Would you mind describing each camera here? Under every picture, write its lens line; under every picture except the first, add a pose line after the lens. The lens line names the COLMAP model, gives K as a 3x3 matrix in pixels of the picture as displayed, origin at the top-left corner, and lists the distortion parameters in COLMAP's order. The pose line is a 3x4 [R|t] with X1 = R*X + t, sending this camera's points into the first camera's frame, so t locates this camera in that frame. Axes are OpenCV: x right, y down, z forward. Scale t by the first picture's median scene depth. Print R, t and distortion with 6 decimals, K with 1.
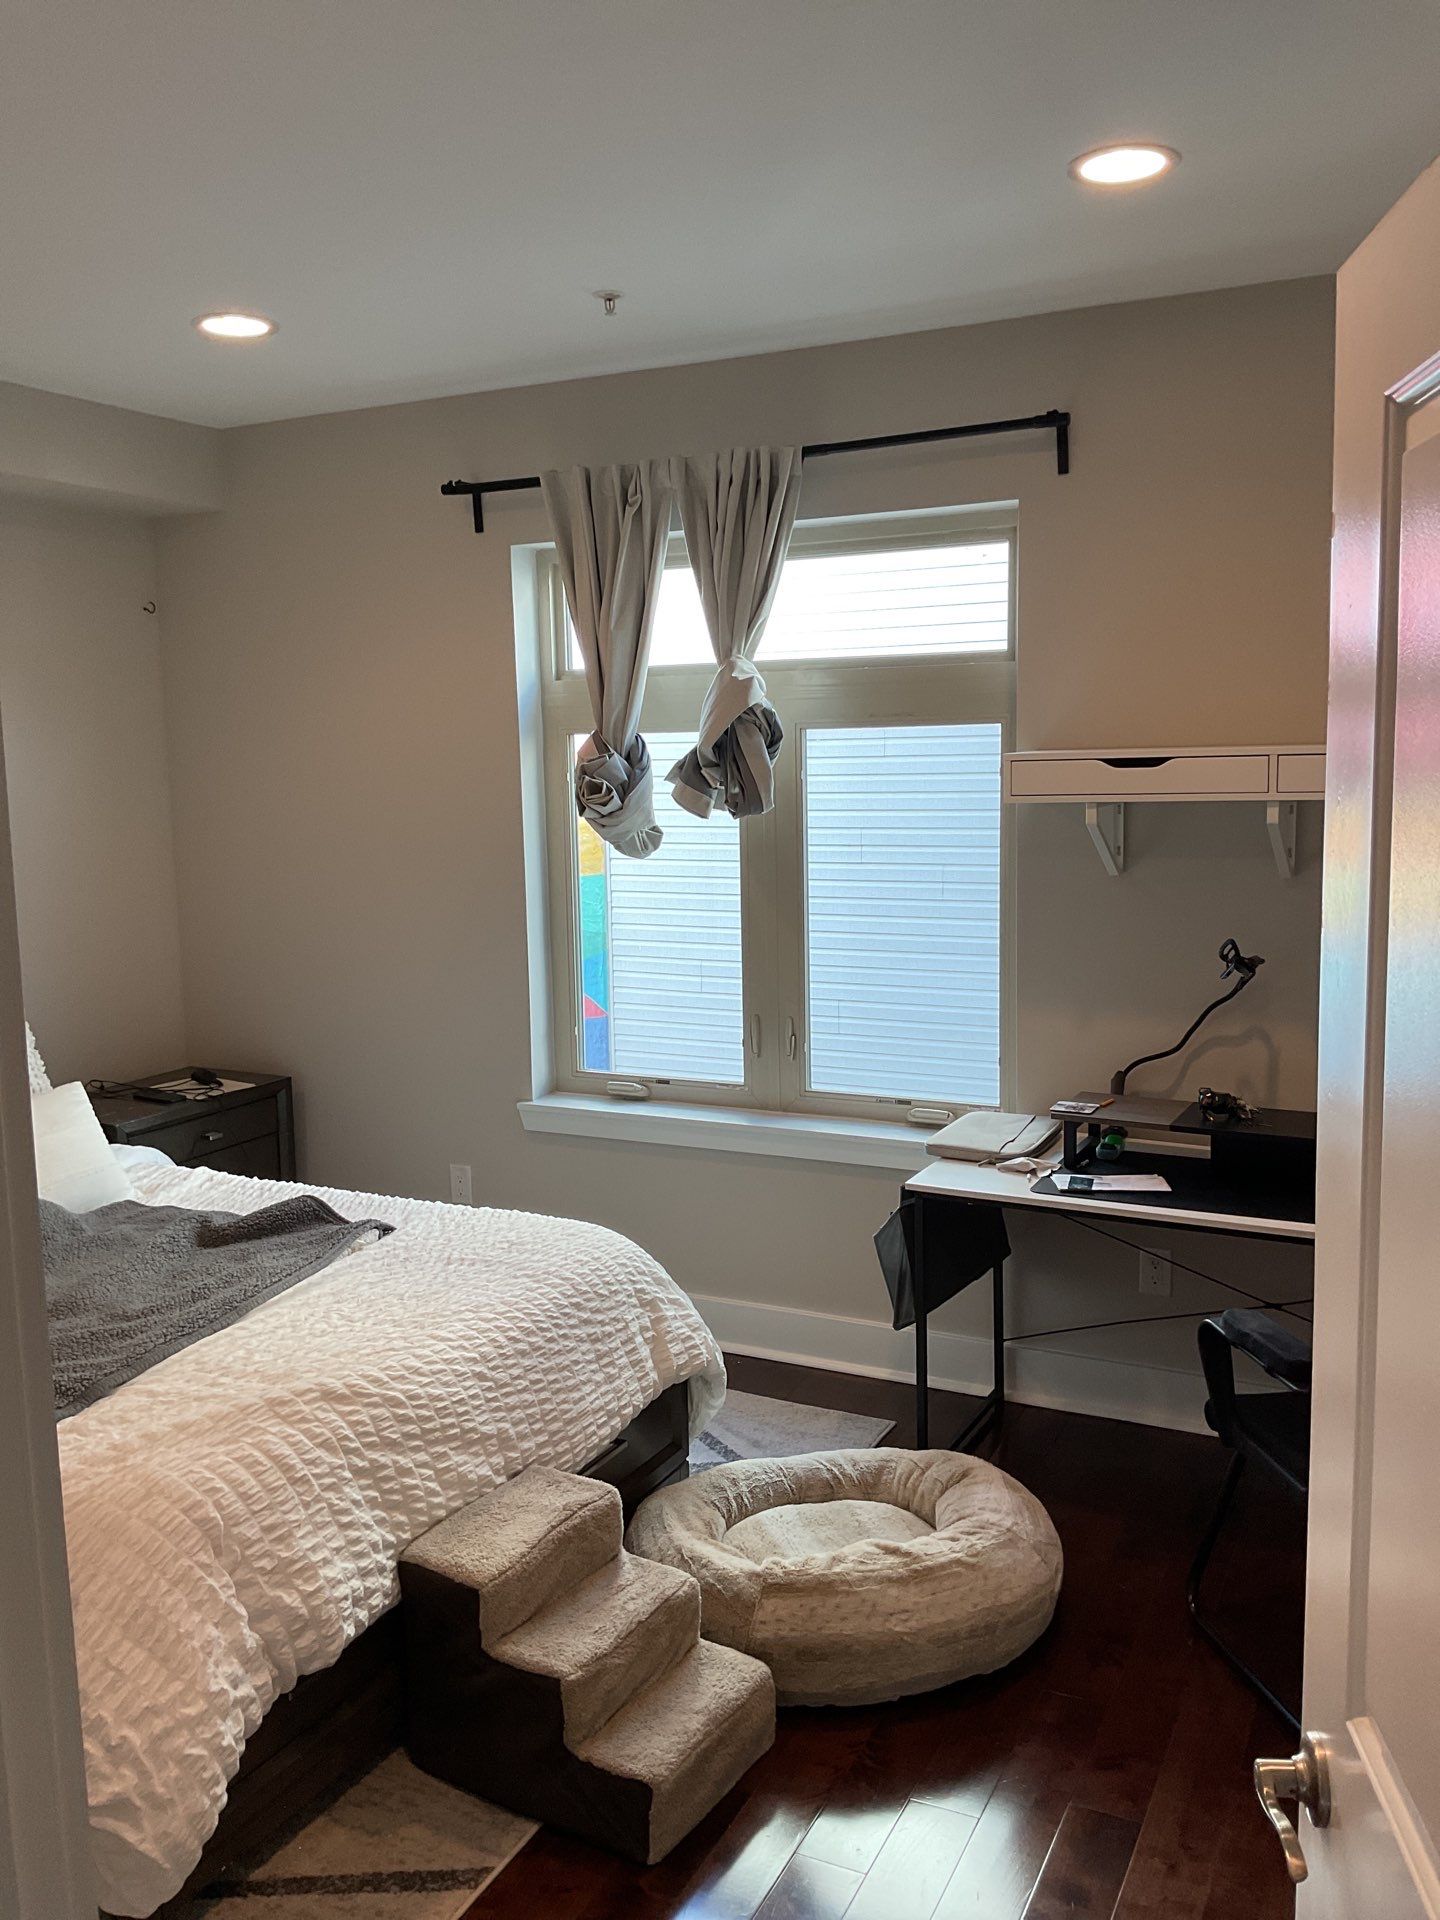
lens RADIAL K [[1593.1, 0, 710.7], [0, 1593.1, 954.4], [0, 0, 1]] dist [0.054800, -0.113743]
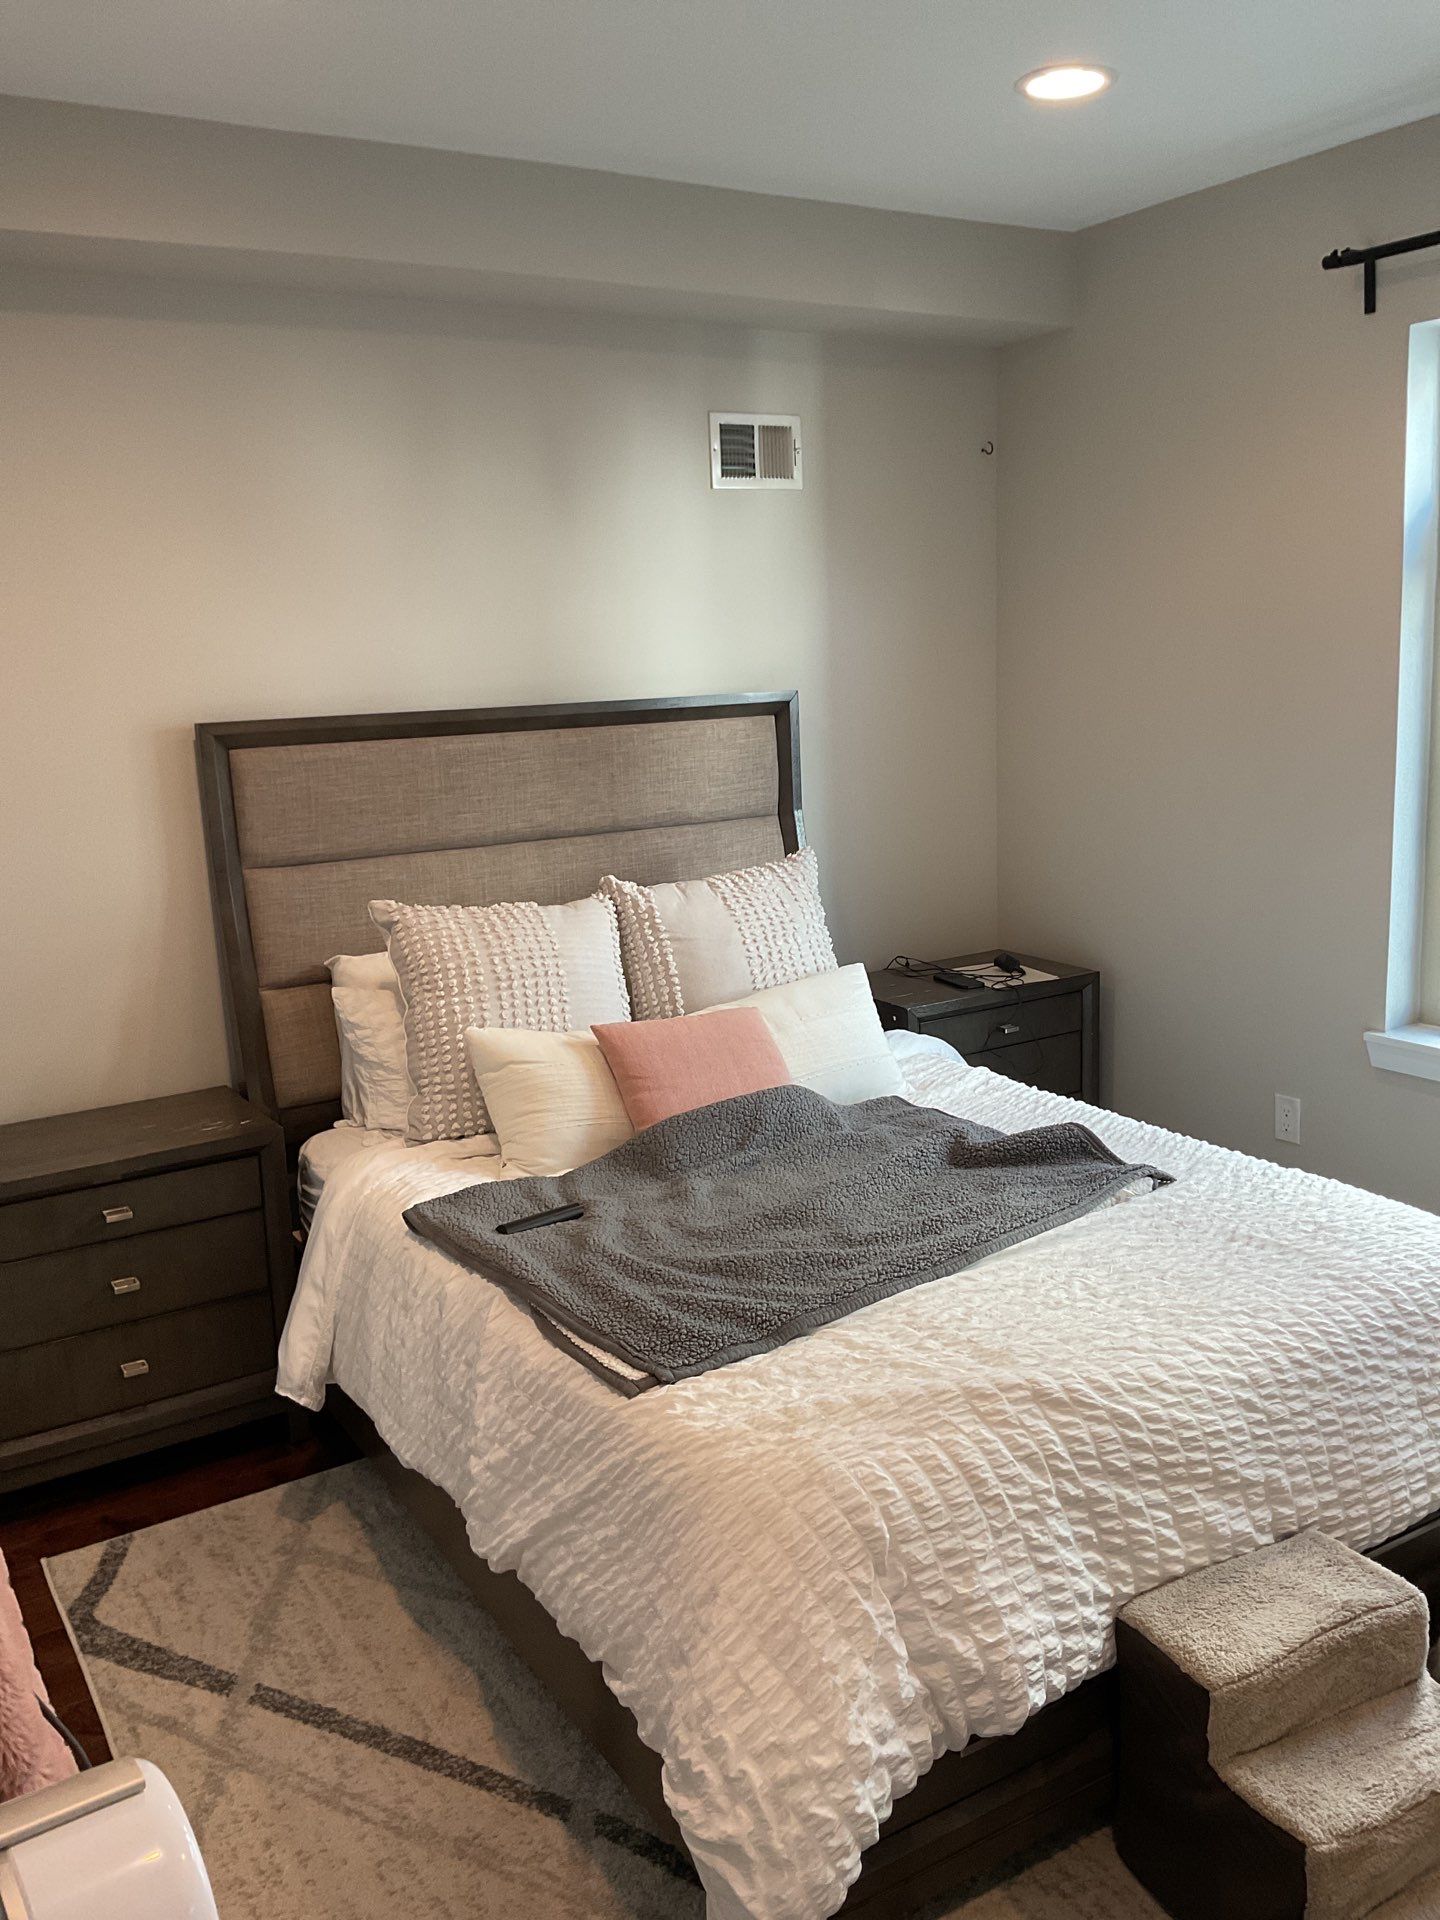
lens RADIAL K [[1593.1, 0, 713.1], [0, 1593.1, 952.9], [0, 0, 1]] dist [0.054800, -0.113743]
pose [[0.857975, 0.087323, -0.506215, 0.007867], [-0.045951, 0.994541, 0.093679, -0.014646], [0.511633, -0.057113, 0.857304, 0.221027]]
